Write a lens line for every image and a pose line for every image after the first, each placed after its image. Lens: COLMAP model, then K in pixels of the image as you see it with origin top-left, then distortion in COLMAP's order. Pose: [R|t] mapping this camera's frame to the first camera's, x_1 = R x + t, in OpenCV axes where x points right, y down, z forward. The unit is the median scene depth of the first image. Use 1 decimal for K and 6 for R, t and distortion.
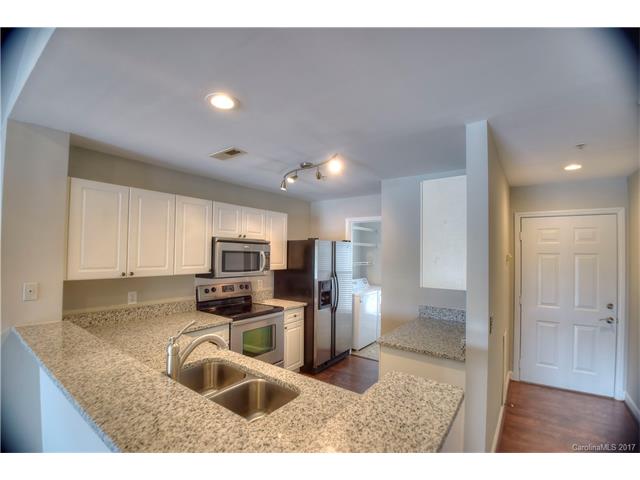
lens RADIAL K [[290.6, 0, 317.6], [0, 290.6, 246.0], [0, 0, 1]] dist [-0.038510, -0.002477]
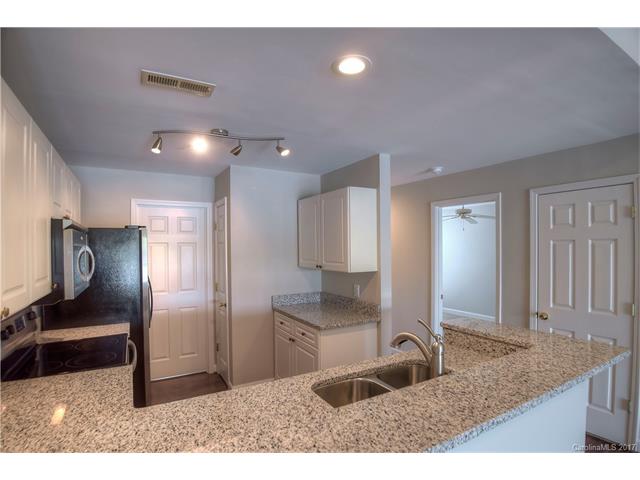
lens RADIAL K [[330.5, 0, 317.2], [0, 330.5, 247.9], [0, 0, 1]] dist [-0.044525, -0.003010]
pose [[0.411303, -0.019340, 0.911293, -0.787332], [-0.009474, 0.999630, 0.025491, 0.001176], [-0.911449, -0.019118, 0.410968, 0.440082]]
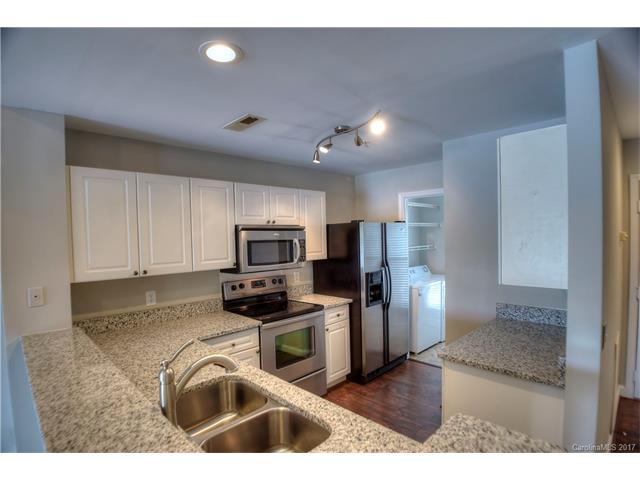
lens RADIAL K [[330.5, 0, 317.8], [0, 330.5, 247.1], [0, 0, 1]] dist [-0.044525, -0.003010]
pose [[0.986848, -0.030833, -0.158683, 0.029426], [0.040370, 0.997545, 0.057229, -0.014087], [0.156528, -0.062883, 0.985670, 0.095937]]
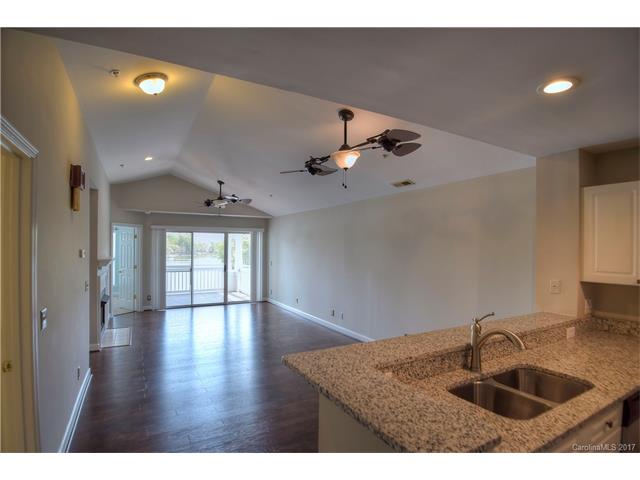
lens RADIAL K [[330.5, 0, 316.3], [0, 330.5, 244.8], [0, 0, 1]] dist [-0.044525, -0.003010]
pose [[-0.422459, -0.029356, -0.905907, 0.552571], [0.003900, 0.999407, -0.034205, 0.013783], [0.906374, -0.017983, -0.422094, 0.462164]]
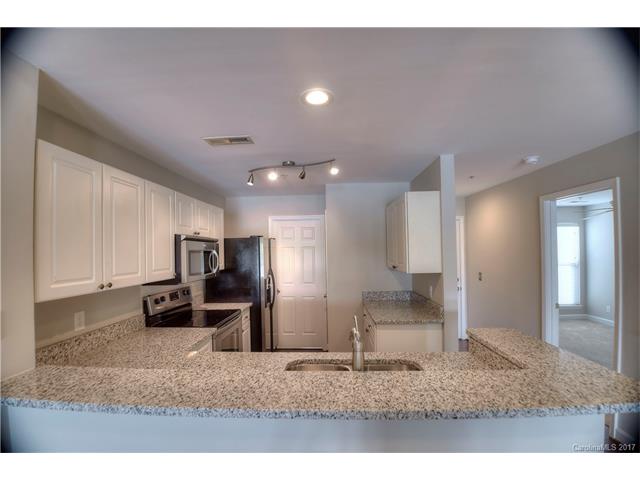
lens RADIAL K [[290.6, 0, 316.8], [0, 290.6, 246.1], [0, 0, 1]] dist [-0.038510, -0.002477]
pose [[0.835743, -0.018101, 0.548823, -0.561763], [0.014160, 0.999835, 0.011413, -0.001443], [-0.548938, -0.001767, 0.835861, 0.108746]]
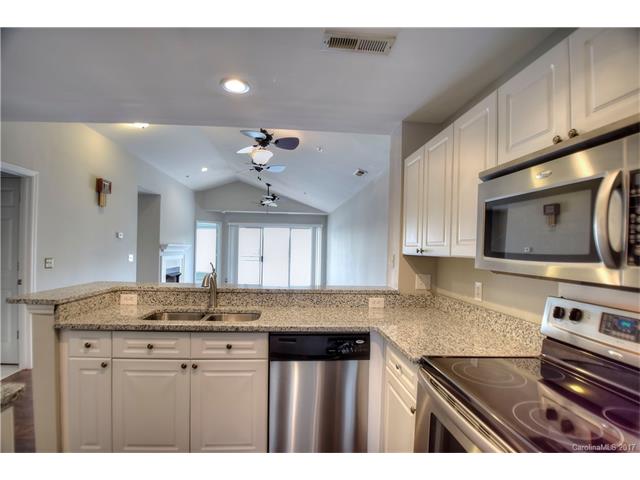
lens RADIAL K [[330.5, 0, 316.2], [0, 330.5, 244.5], [0, 0, 1]] dist [-0.044525, -0.003010]
pose [[-0.752925, -0.040169, -0.656880, 0.166218], [-0.019317, 0.999054, -0.038953, 0.112149], [0.657823, -0.016639, -0.752989, 1.391739]]
